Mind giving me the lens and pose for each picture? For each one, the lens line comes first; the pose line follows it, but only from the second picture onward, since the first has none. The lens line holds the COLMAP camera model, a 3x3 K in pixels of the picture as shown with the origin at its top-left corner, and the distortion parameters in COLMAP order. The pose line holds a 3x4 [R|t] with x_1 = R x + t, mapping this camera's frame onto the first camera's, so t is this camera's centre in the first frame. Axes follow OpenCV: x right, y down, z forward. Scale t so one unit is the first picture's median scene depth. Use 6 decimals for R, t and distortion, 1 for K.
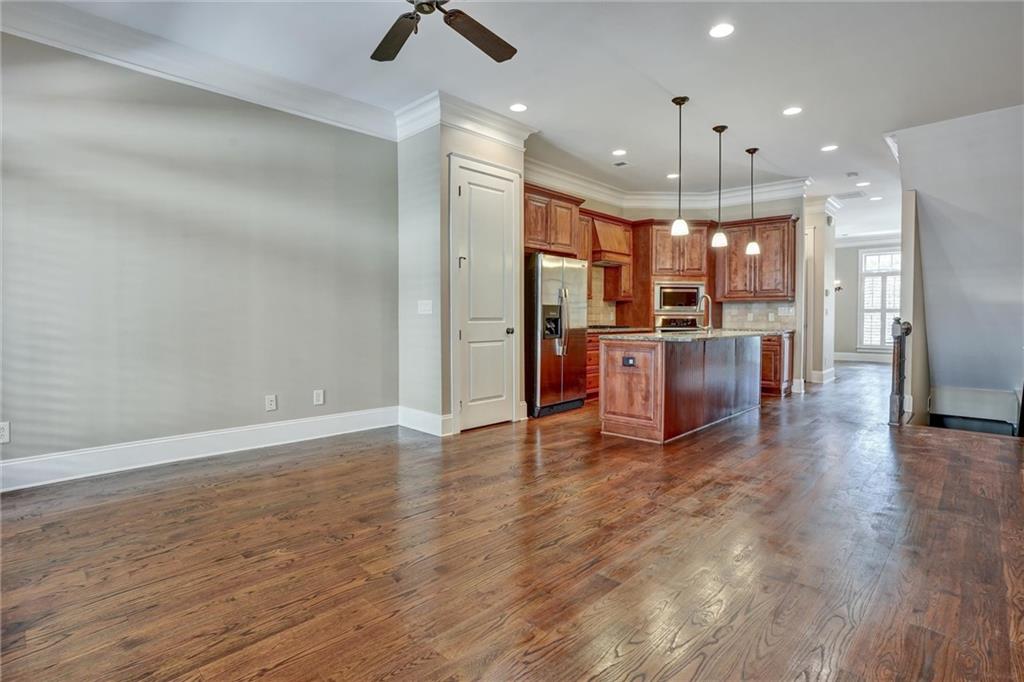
lens RADIAL K [[528.6, 0, 515.3], [0, 528.6, 333.9], [0, 0, 1]] dist [-0.042423, 0.007124]
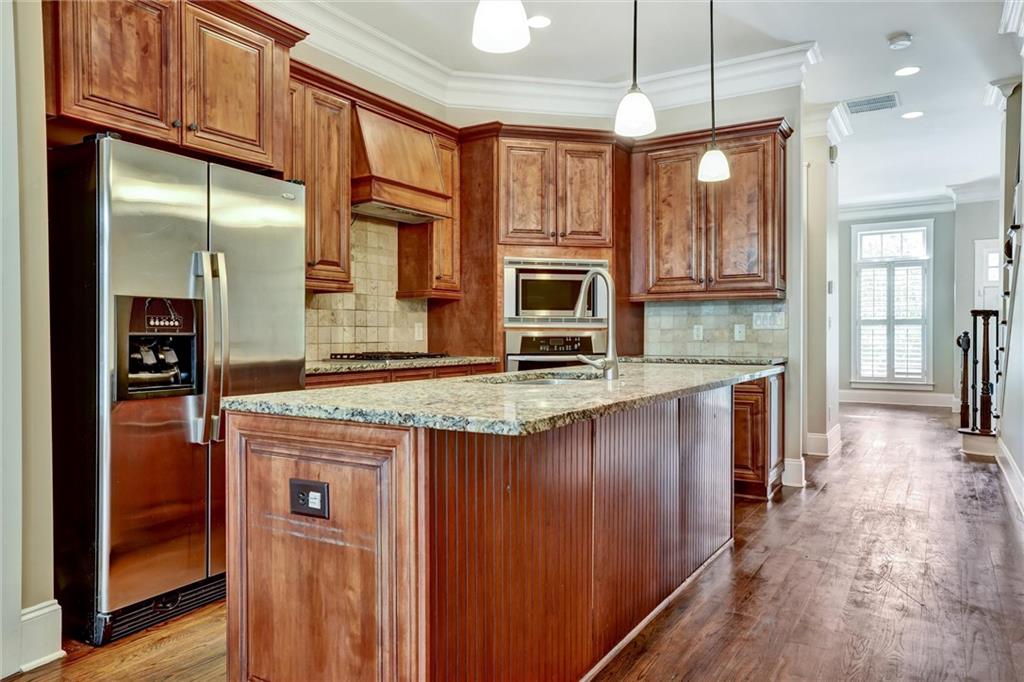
lens RADIAL K [[697.3, 0, 509.1], [0, 697.3, 341.3], [0, 0, 1]] dist [0.028428, 0.002384]
pose [[0.982967, -0.005139, 0.183709, 0.163618], [0.009385, 0.999708, -0.022251, -0.011651], [-0.183541, 0.023596, 0.982729, 0.415700]]
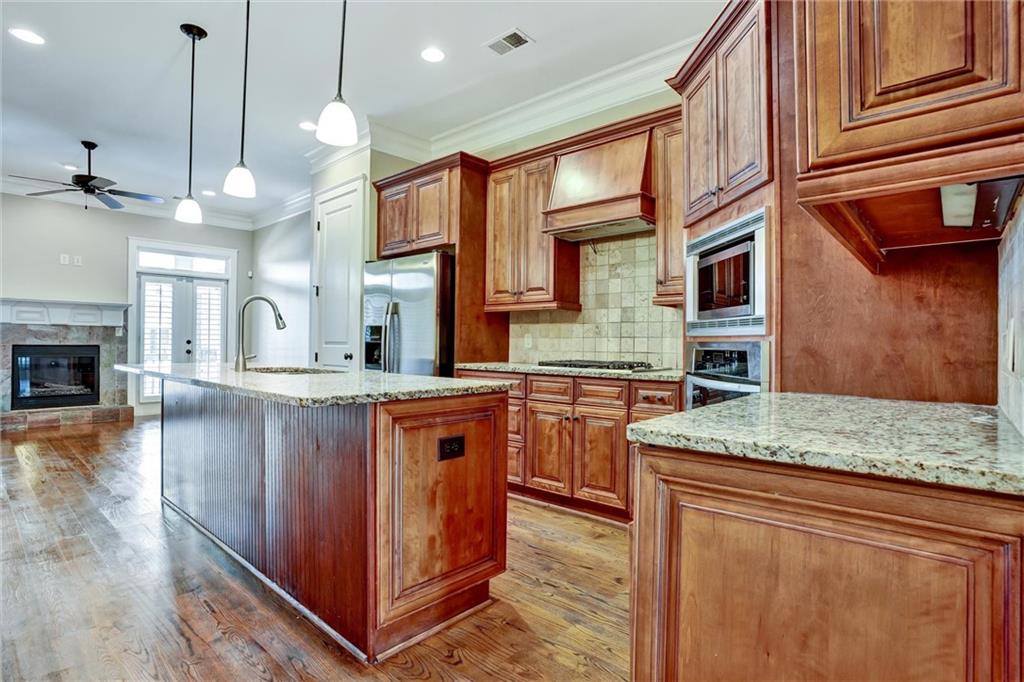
lens RADIAL K [[528.6, 0, 535.9], [0, 528.6, 341.5], [0, 0, 1]] dist [-0.042423, 0.007124]
pose [[0.025880, -0.007160, -0.999639, 0.670074], [-0.045341, 0.998937, -0.008328, -0.028260], [0.998636, 0.045540, 0.025527, 0.968940]]
